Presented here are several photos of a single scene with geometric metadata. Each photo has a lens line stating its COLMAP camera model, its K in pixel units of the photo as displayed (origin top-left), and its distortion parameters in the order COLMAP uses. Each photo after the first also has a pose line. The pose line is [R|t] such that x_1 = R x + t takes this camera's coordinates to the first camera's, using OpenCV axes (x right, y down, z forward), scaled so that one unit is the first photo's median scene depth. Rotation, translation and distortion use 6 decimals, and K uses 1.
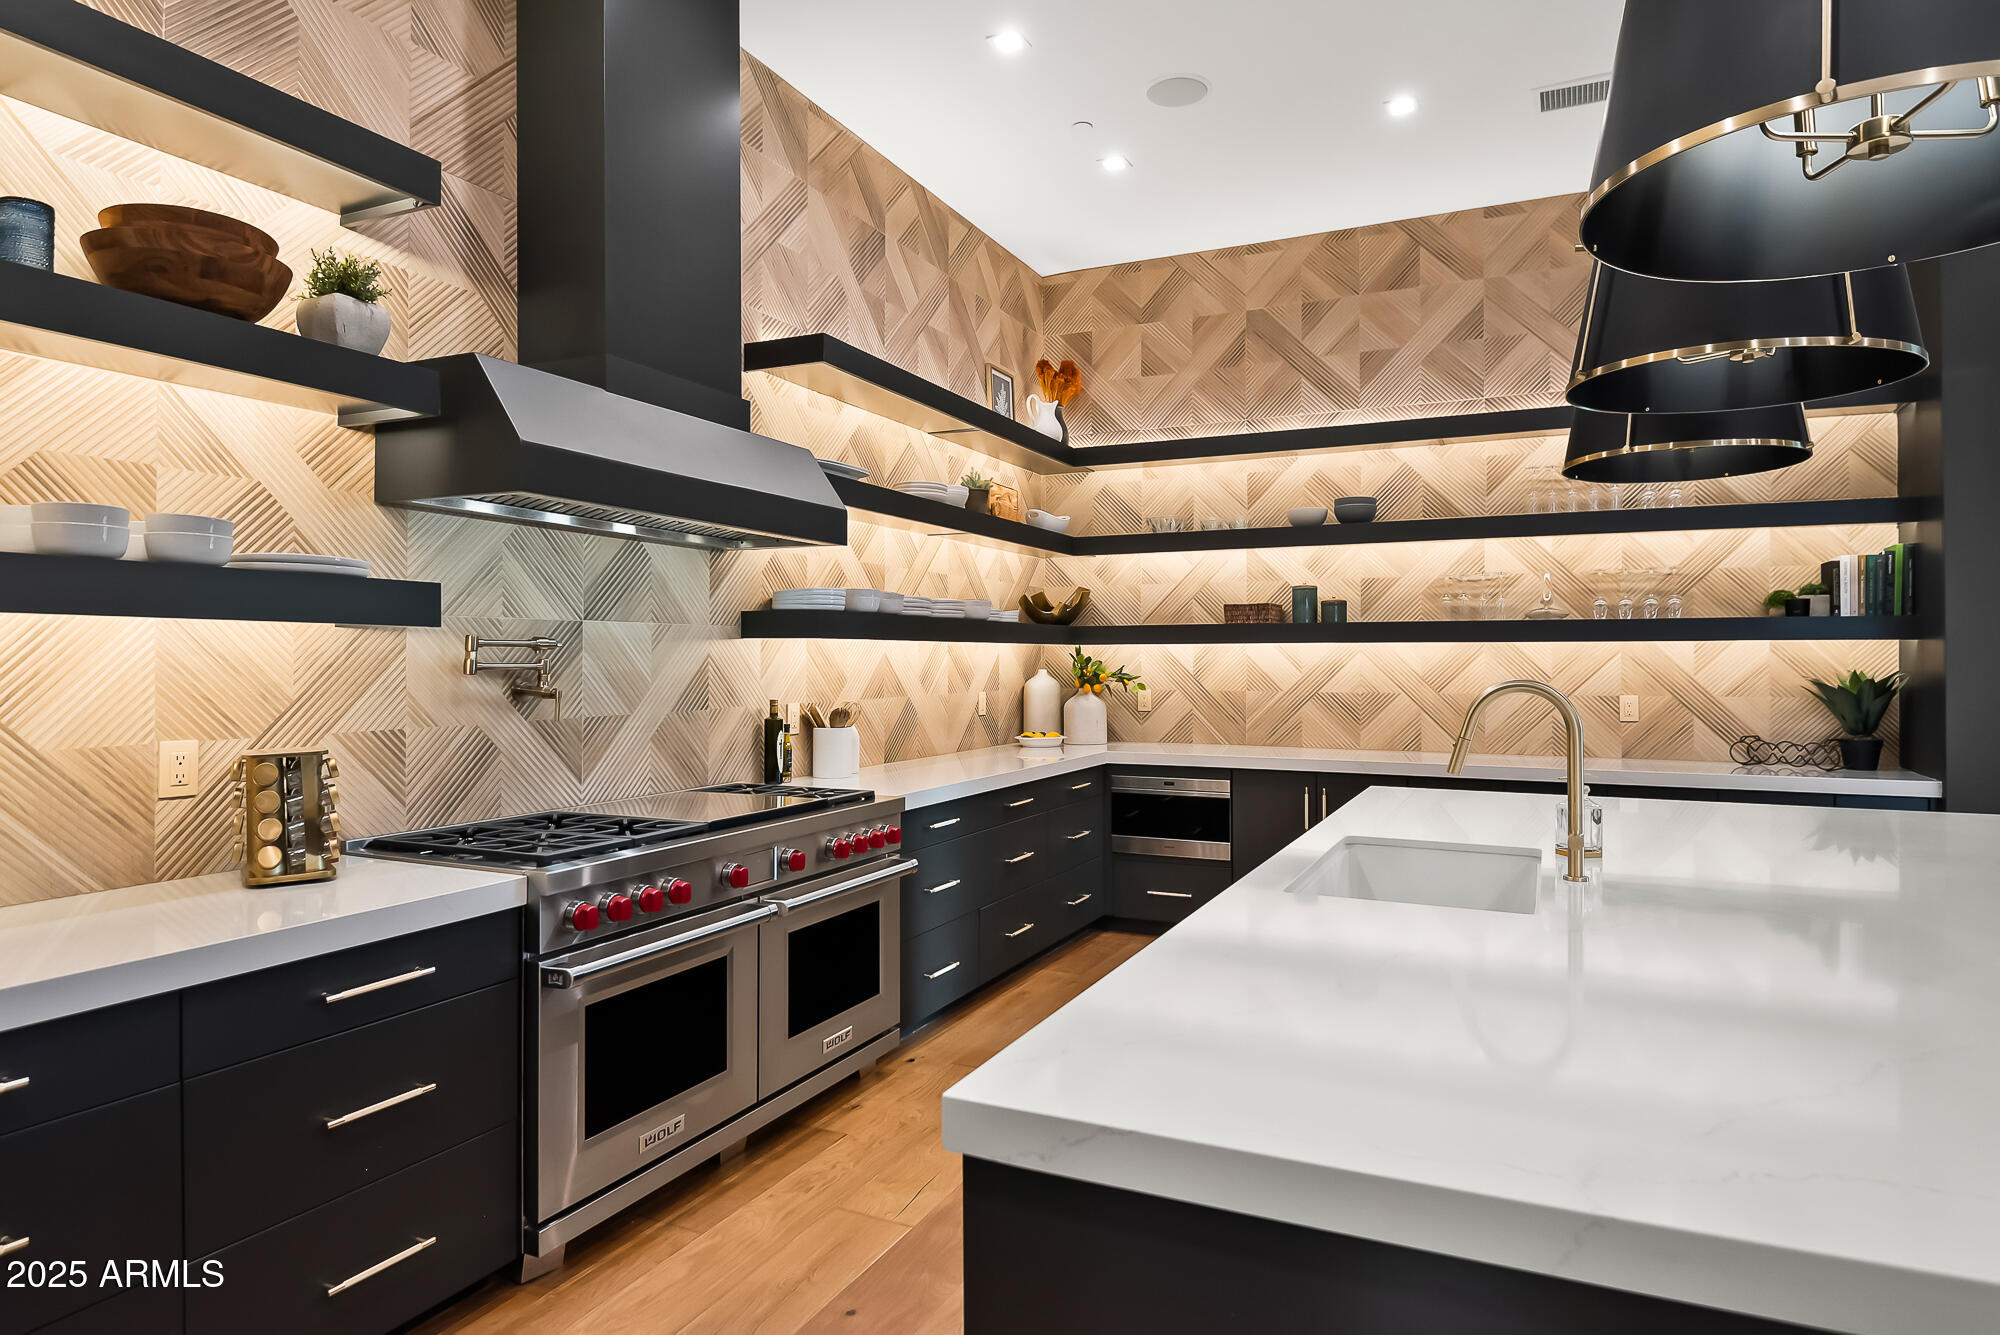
lens RADIAL K [[1140.4, 0, 1001.2], [0, 1140.4, 650.4], [0, 0, 1]] dist [-0.004902, -0.004168]
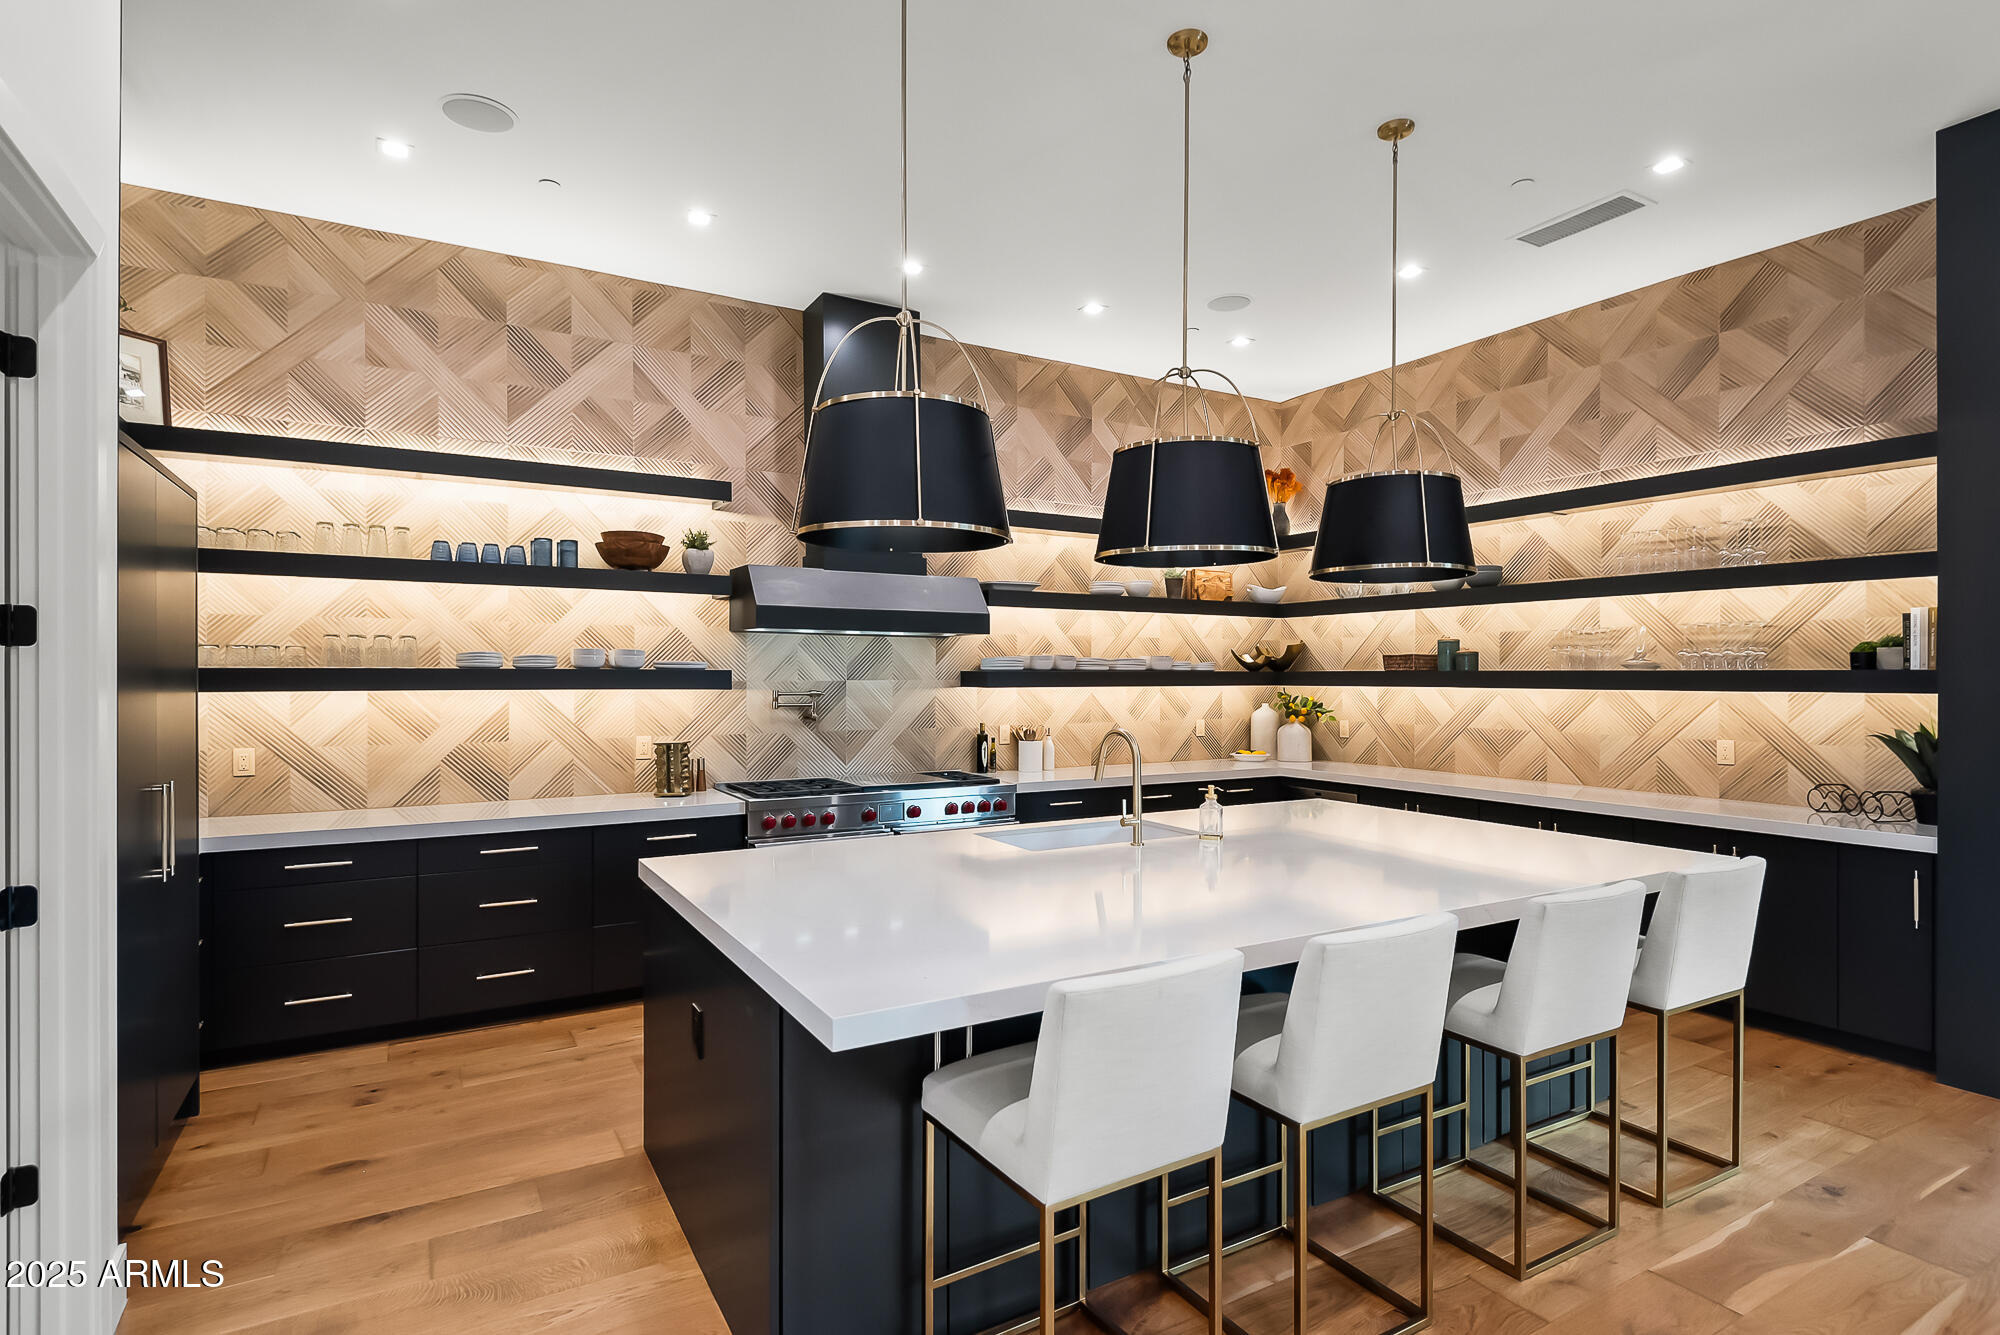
lens RADIAL K [[994.2, 0, 995.7], [0, 994.2, 679.8], [0, 0, 1]] dist [0.003004, -0.001864]
pose [[0.822904, 0.004150, -0.568166, 0.504008], [0.002891, 0.999930, 0.011491, -0.029325], [0.568174, -0.011098, 0.822834, -0.154131]]
